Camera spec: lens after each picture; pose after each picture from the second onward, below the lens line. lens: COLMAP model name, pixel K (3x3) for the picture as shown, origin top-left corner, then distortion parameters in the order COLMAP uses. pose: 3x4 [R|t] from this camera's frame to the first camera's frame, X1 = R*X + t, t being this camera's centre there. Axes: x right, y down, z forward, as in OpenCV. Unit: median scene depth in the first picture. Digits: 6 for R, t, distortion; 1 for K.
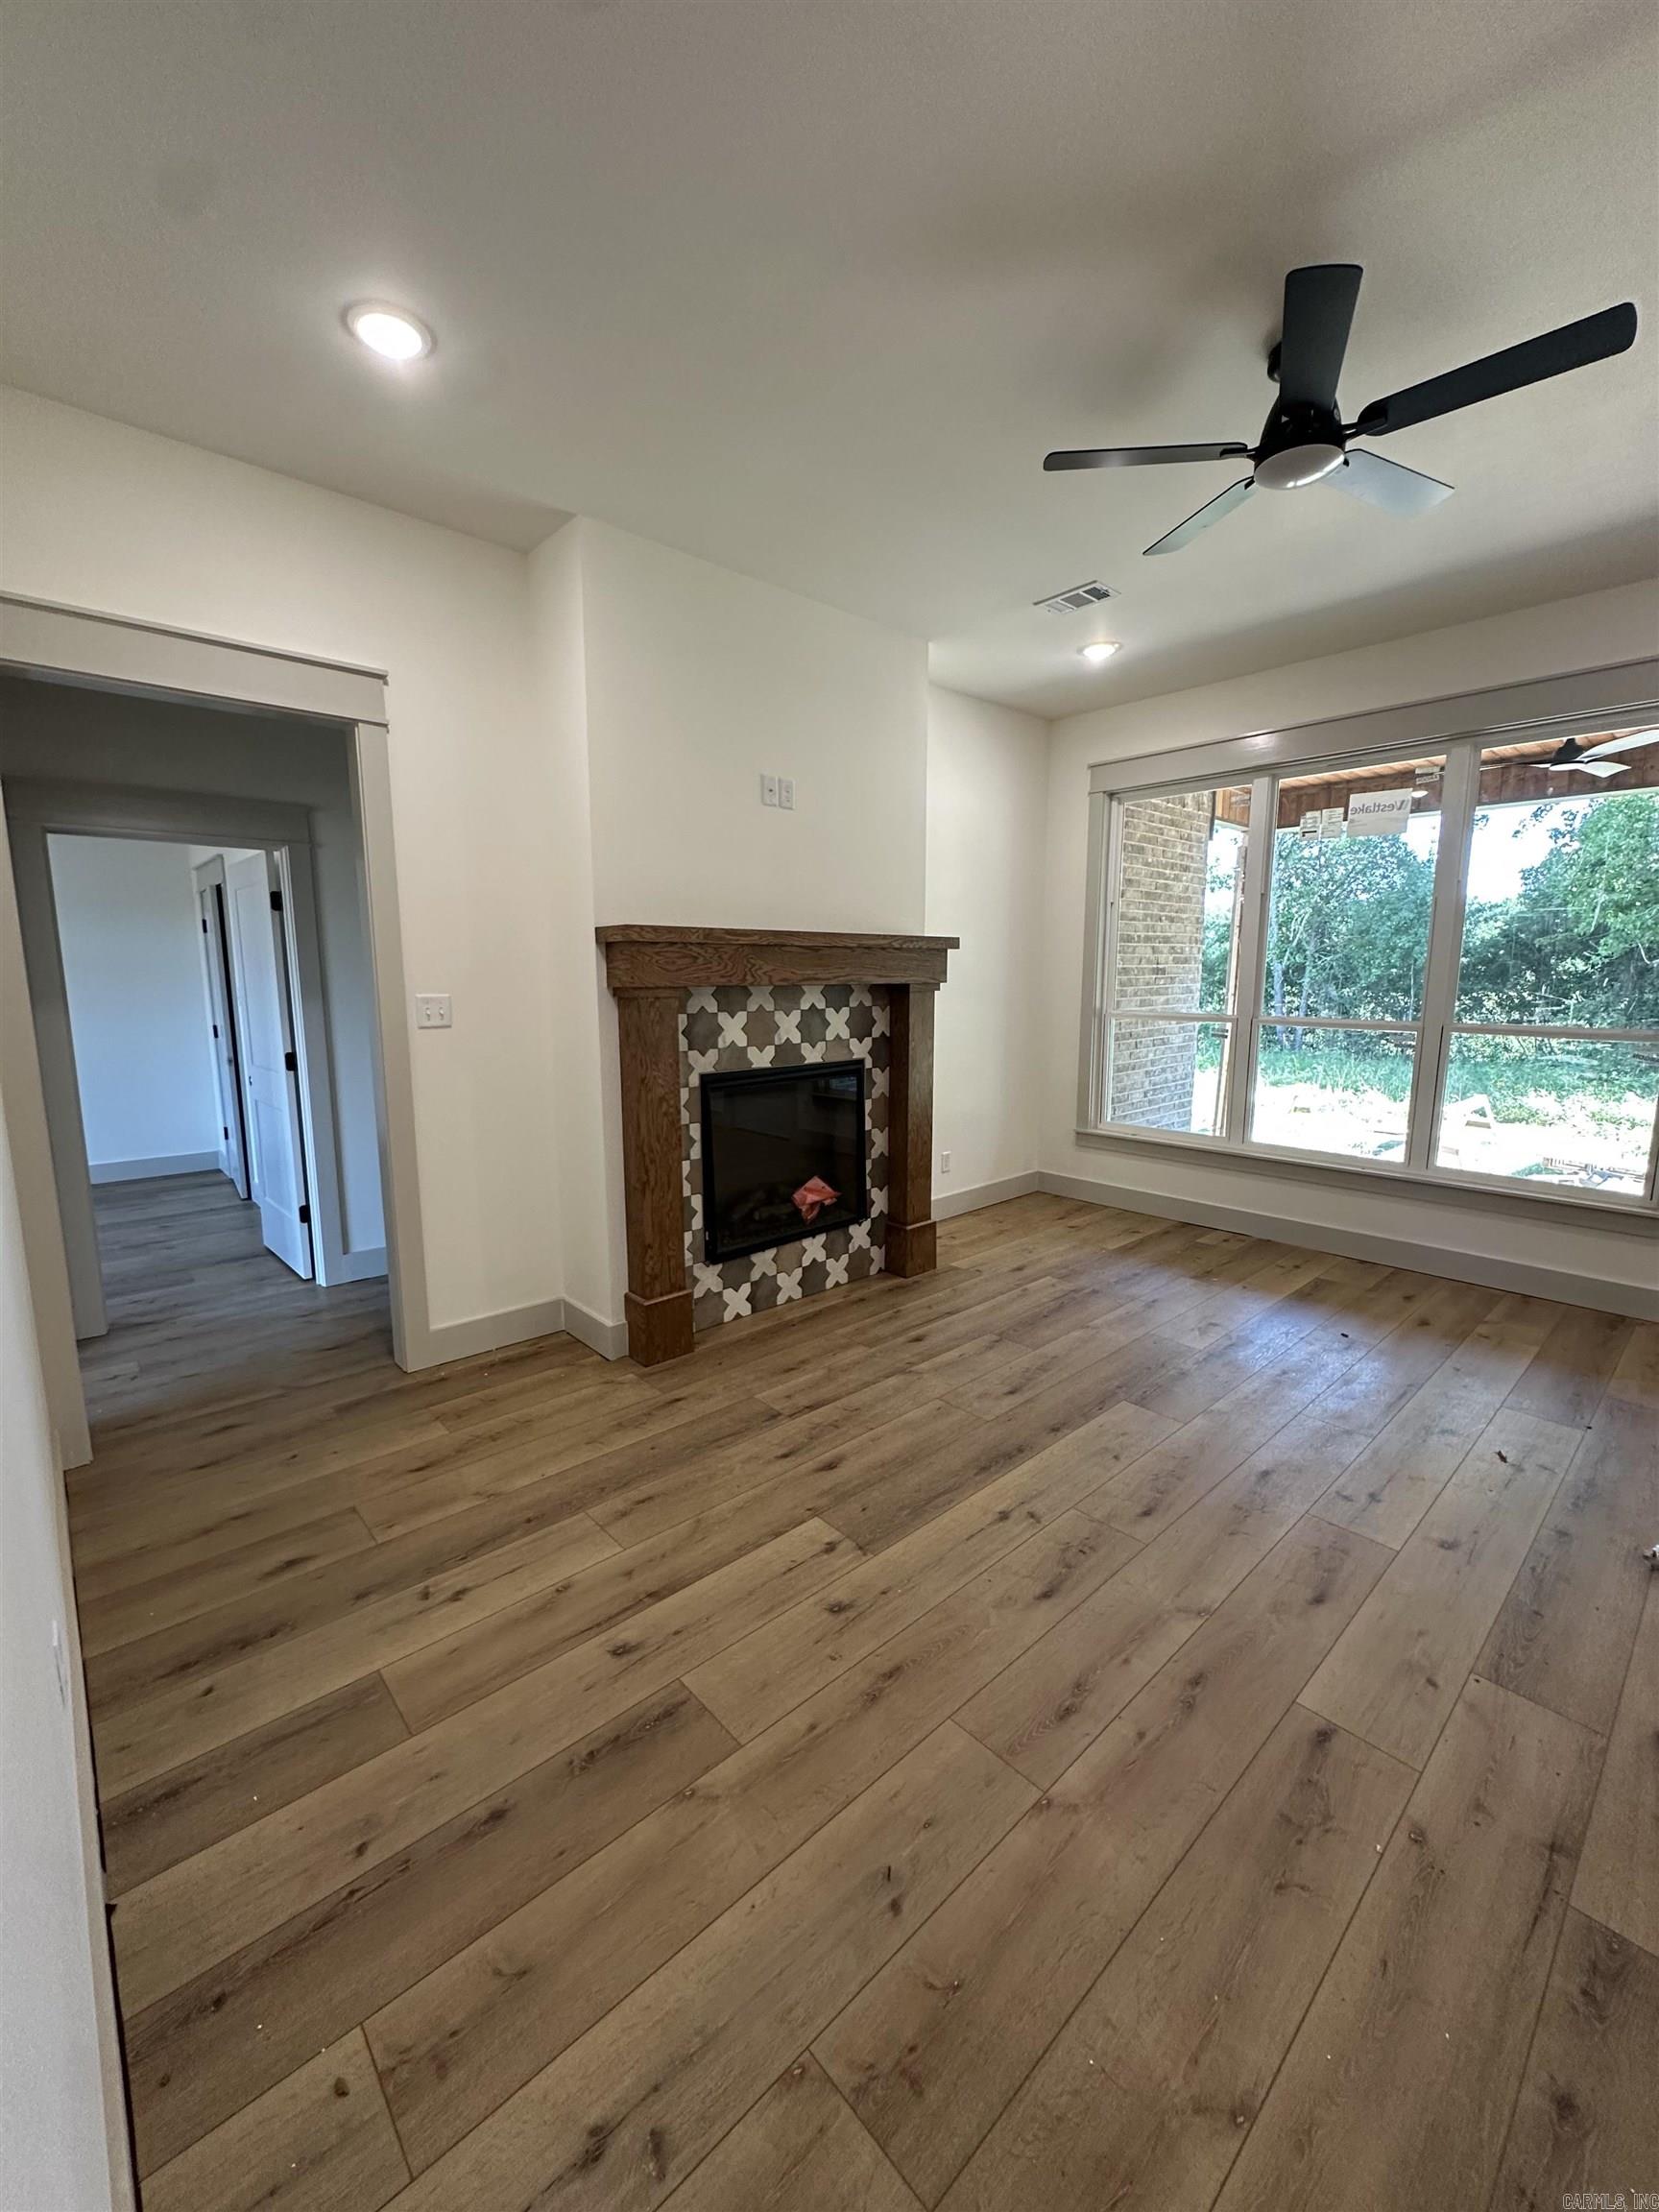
lens RADIAL K [[890.8, 0, 831.1], [0, 890.8, 1102.1], [0, 0, 1]] dist [0.000927, 0.000071]
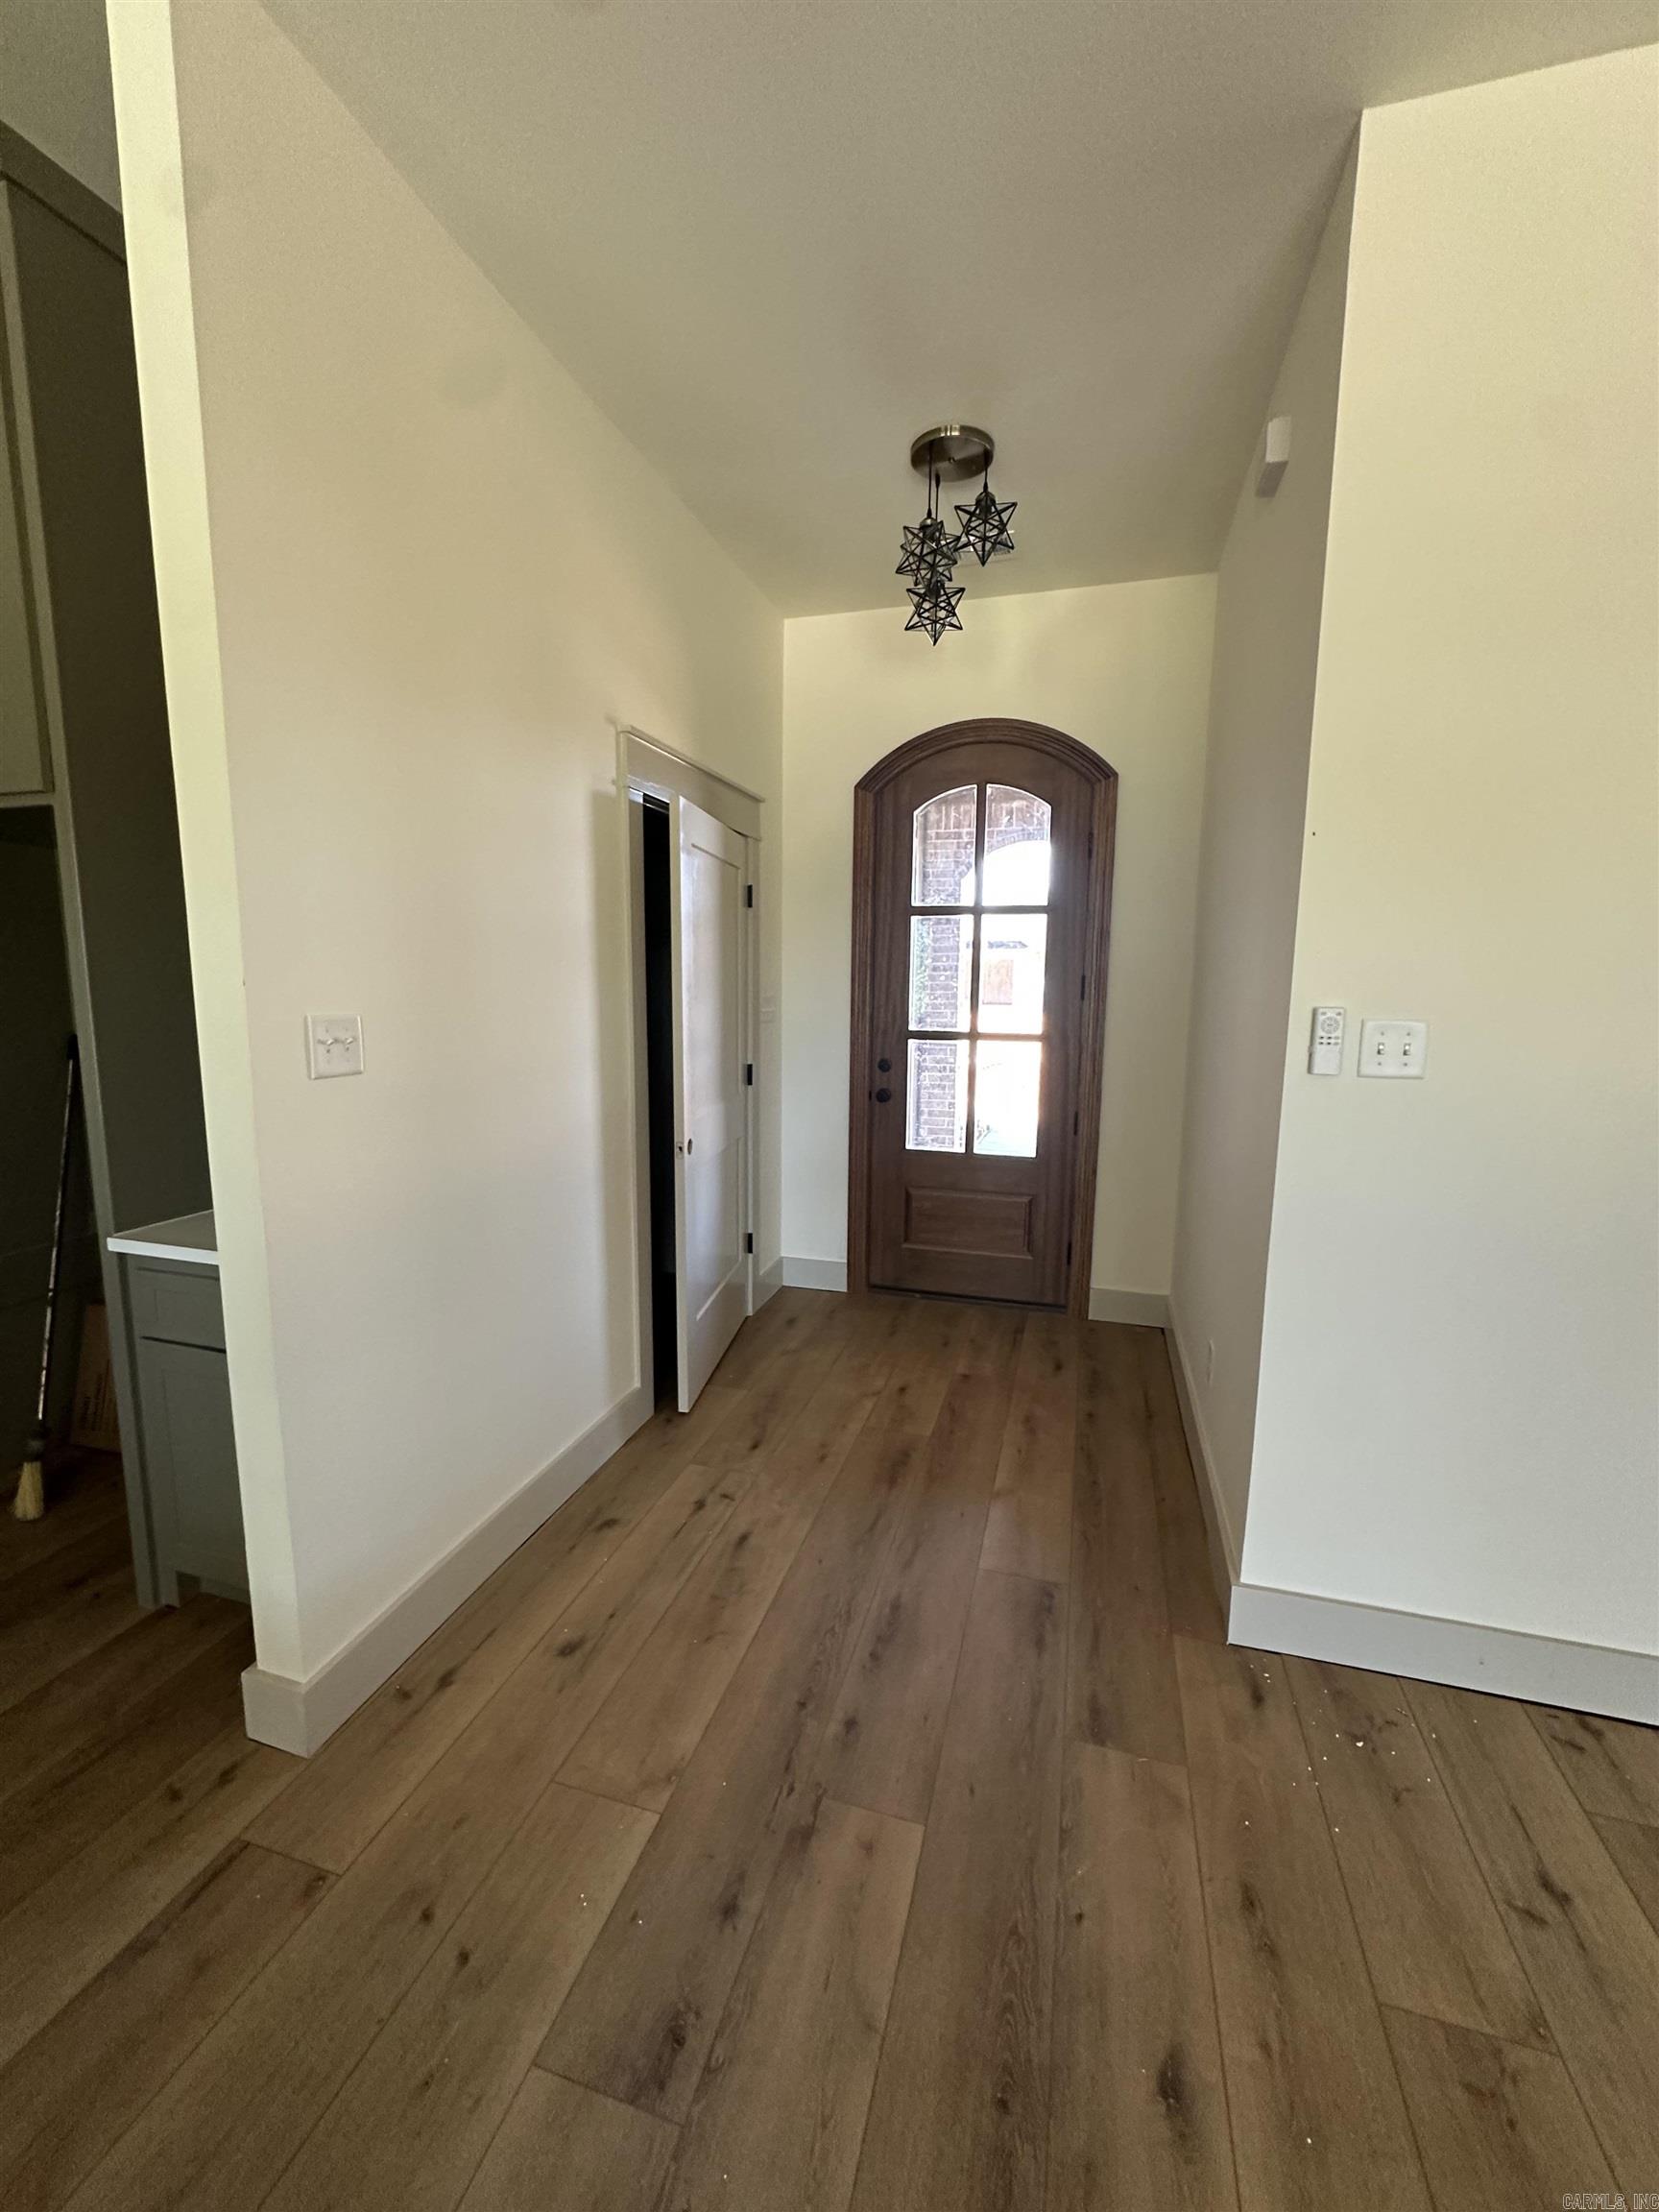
lens RADIAL K [[890.8, 0, 828.2], [0, 890.8, 1106.1], [0, 0, 1]] dist [0.000927, 0.000071]
pose [[-0.858129, 0.069148, -0.508756, 1.244460], [-0.084062, 0.958597, 0.272077, -0.200736], [0.506505, 0.276245, -0.816787, 1.221010]]
